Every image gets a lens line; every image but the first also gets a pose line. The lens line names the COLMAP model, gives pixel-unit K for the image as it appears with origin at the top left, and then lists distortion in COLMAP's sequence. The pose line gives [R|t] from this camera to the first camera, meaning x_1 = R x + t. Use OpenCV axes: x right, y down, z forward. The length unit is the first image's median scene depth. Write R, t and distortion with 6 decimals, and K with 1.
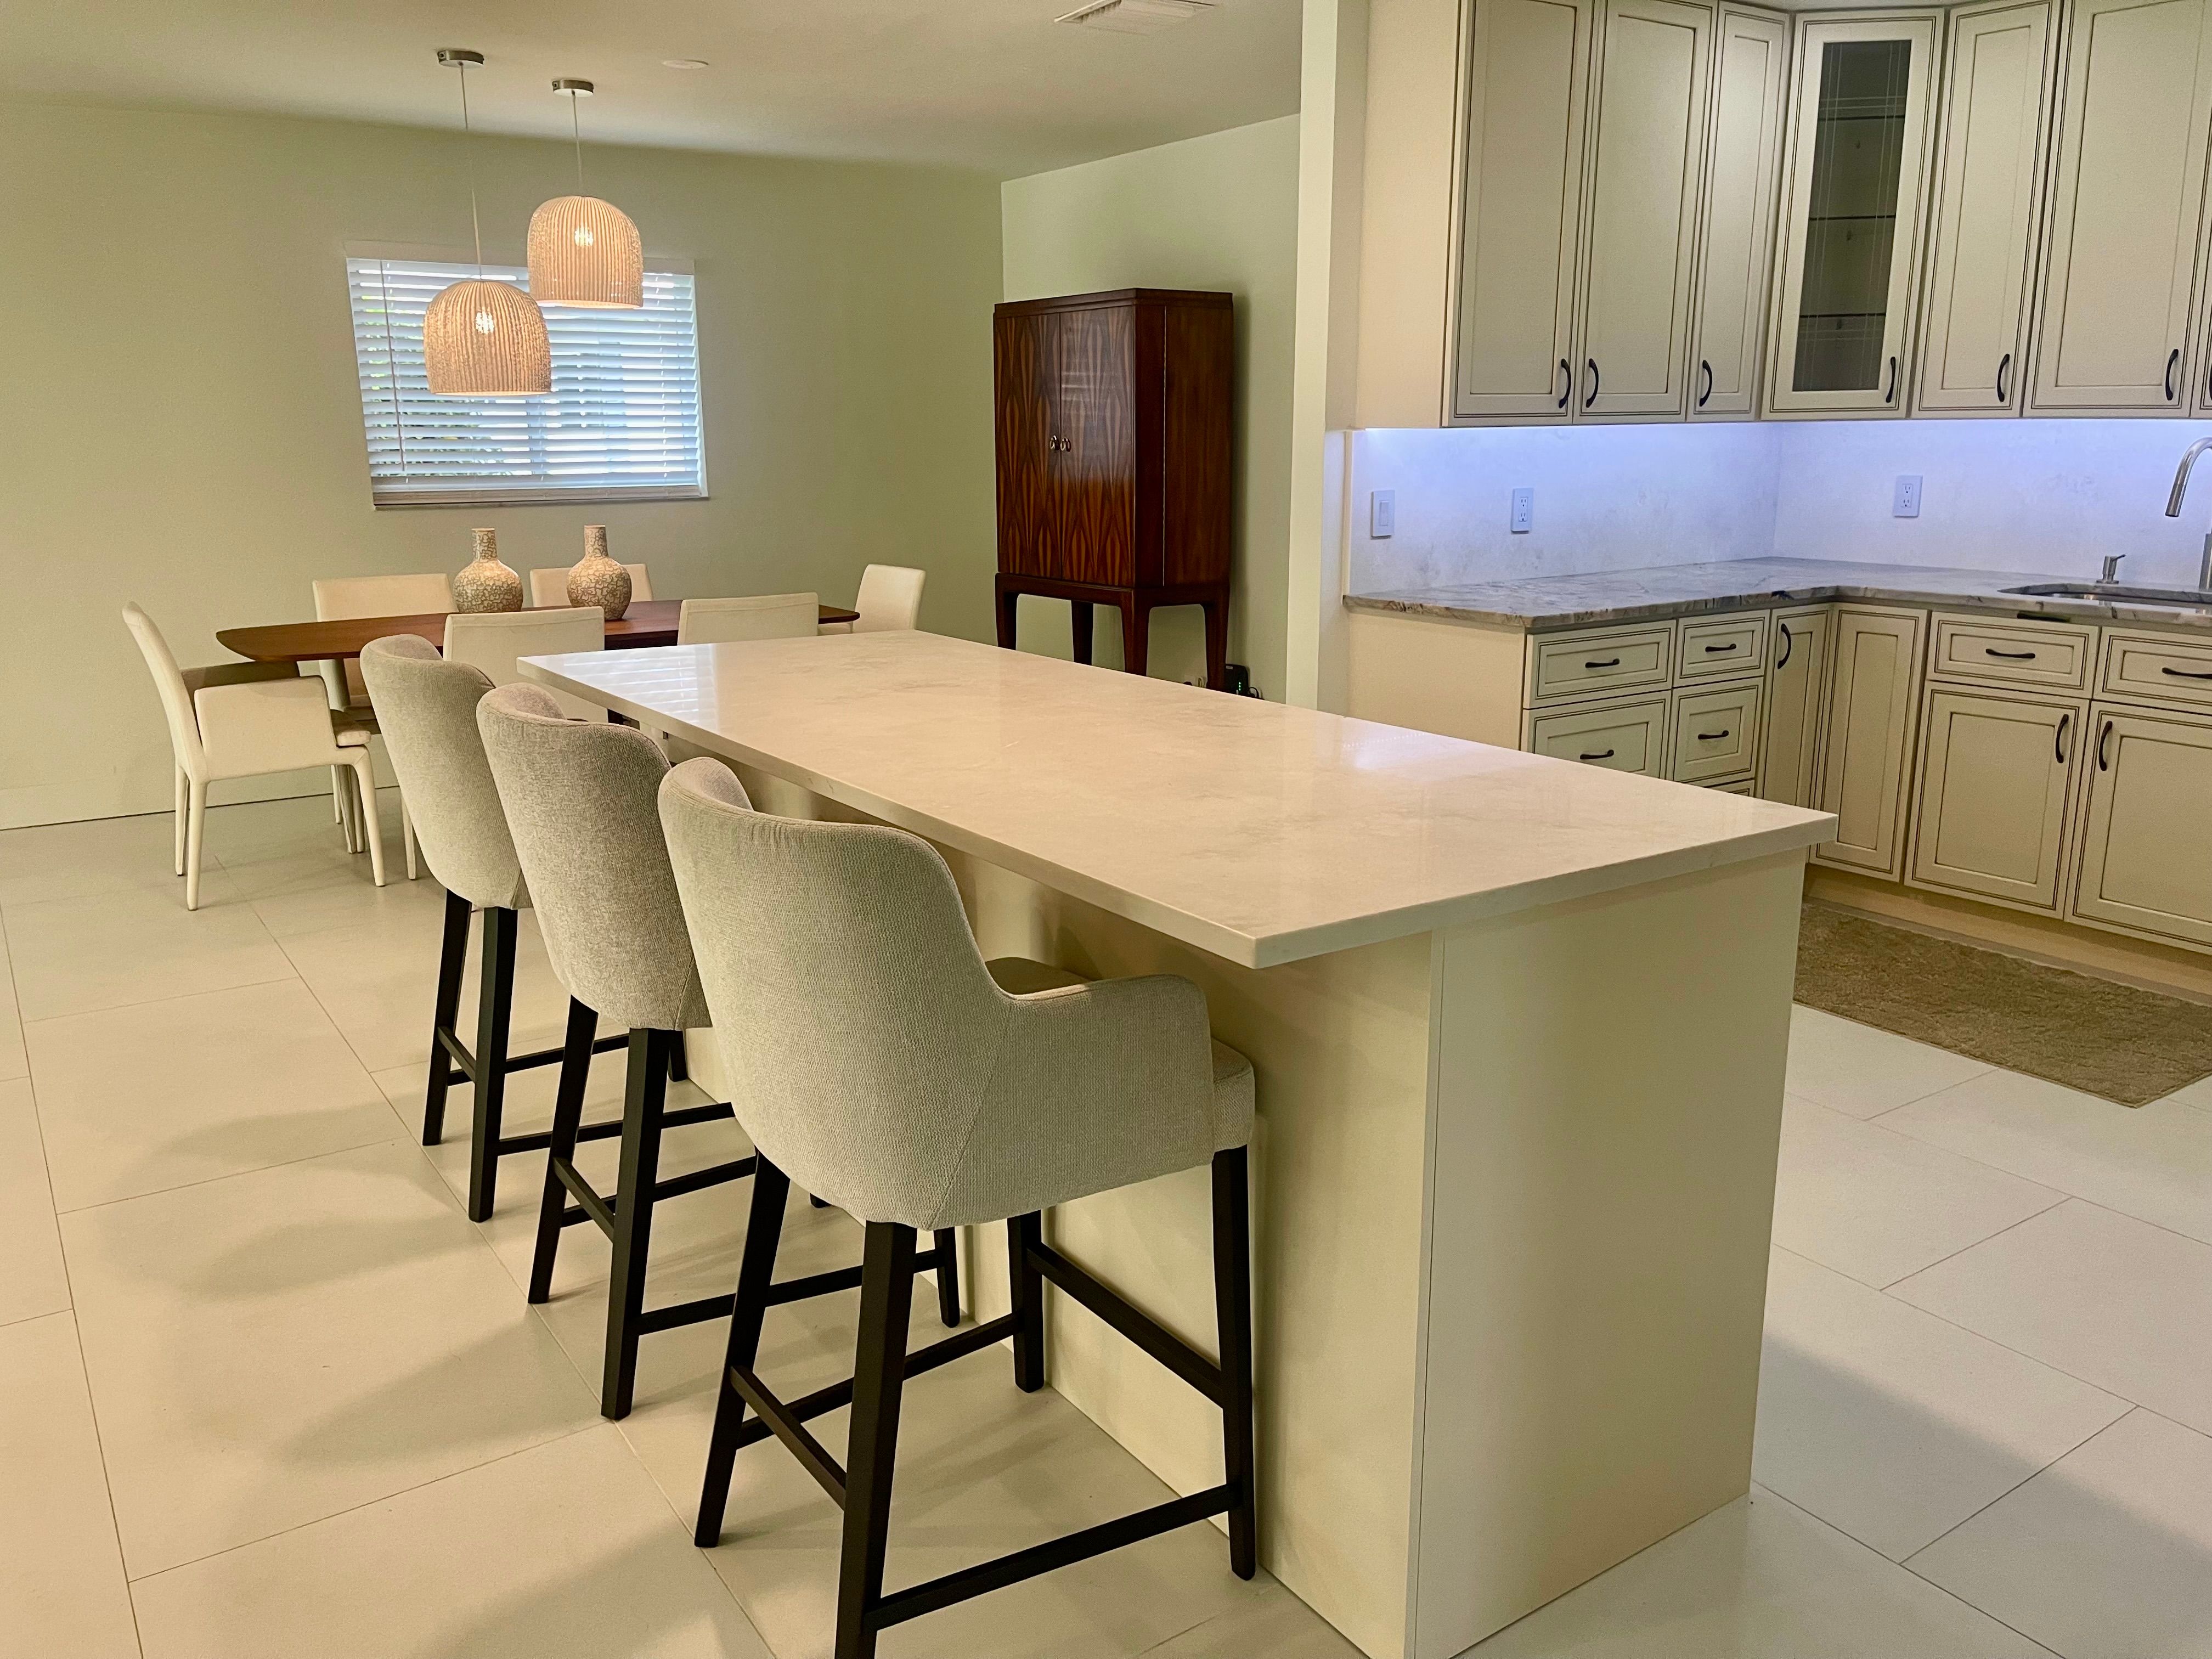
lens RADIAL K [[1712.2, 0, 1084.9], [0, 1712.2, 836.7], [0, 0, 1]] dist [0.106370, -0.137930]
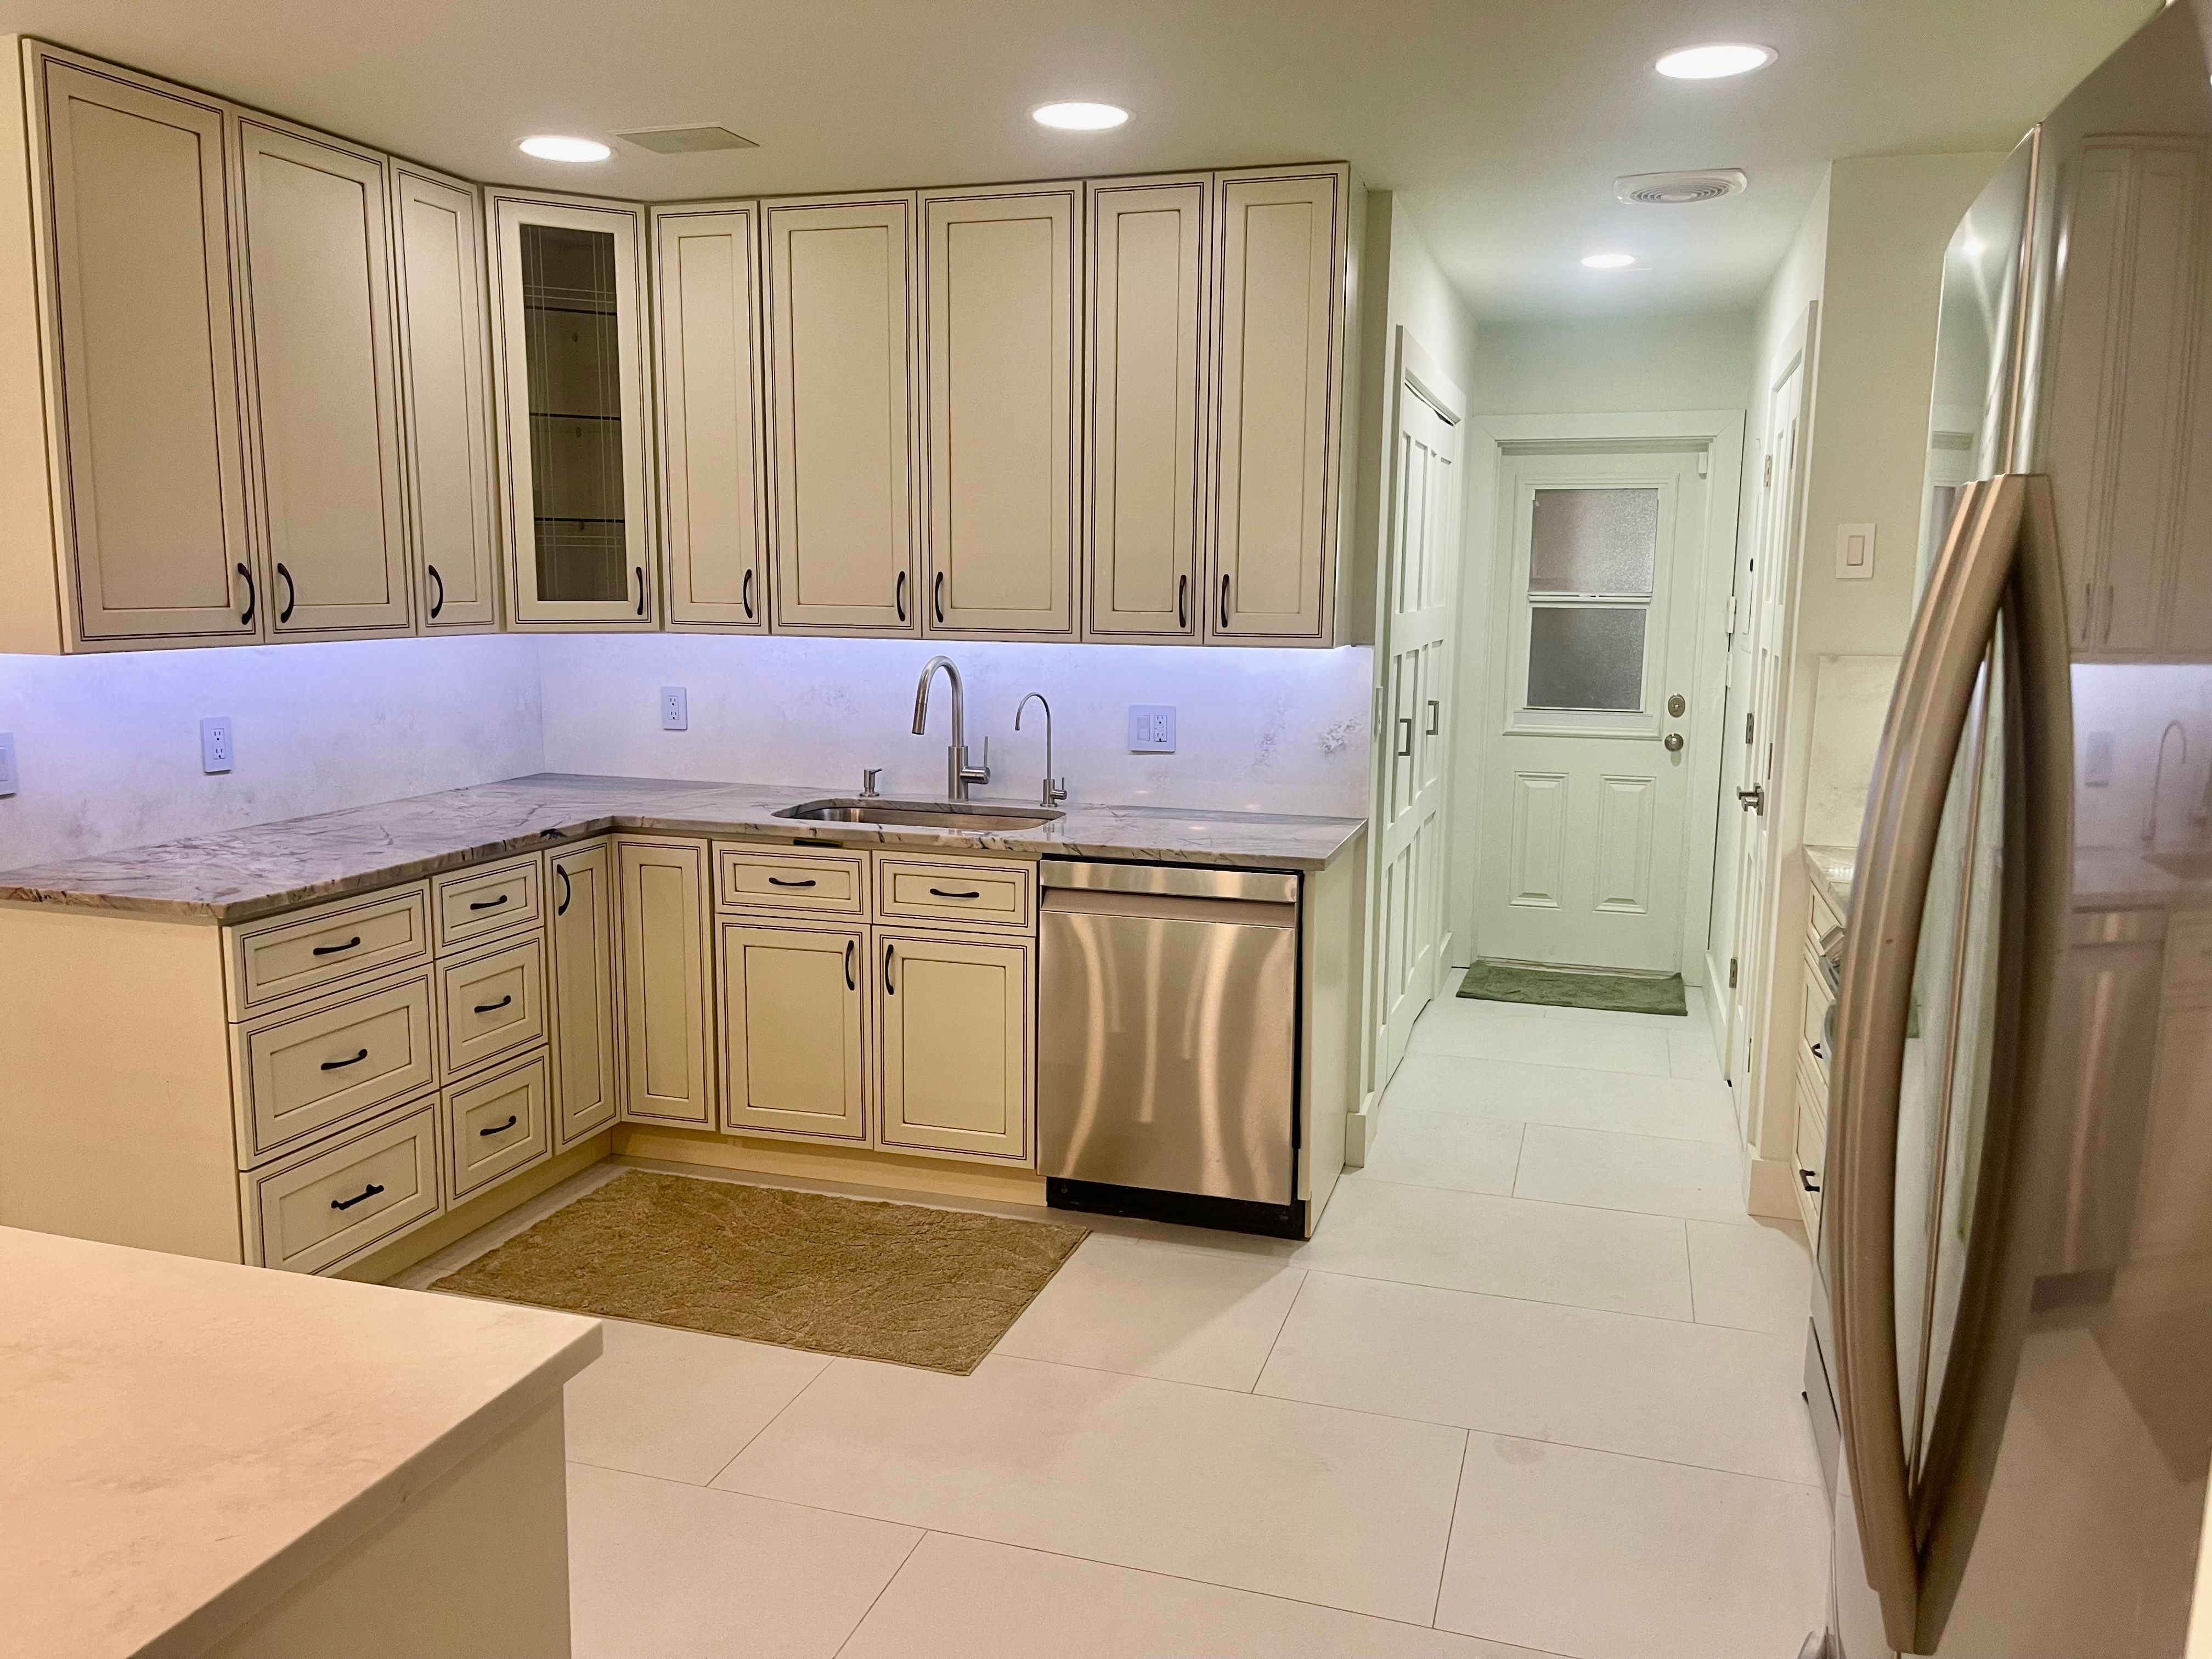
lens RADIAL K [[1712.2, 0, 1084.9], [0, 1712.2, 836.7], [0, 0, 1]] dist [0.106370, -0.137930]
pose [[0.791119, -0.079643, 0.606455, 0.086095], [0.130208, 0.990689, -0.039754, -0.068567], [-0.597642, 0.110416, 0.794123, 0.150072]]
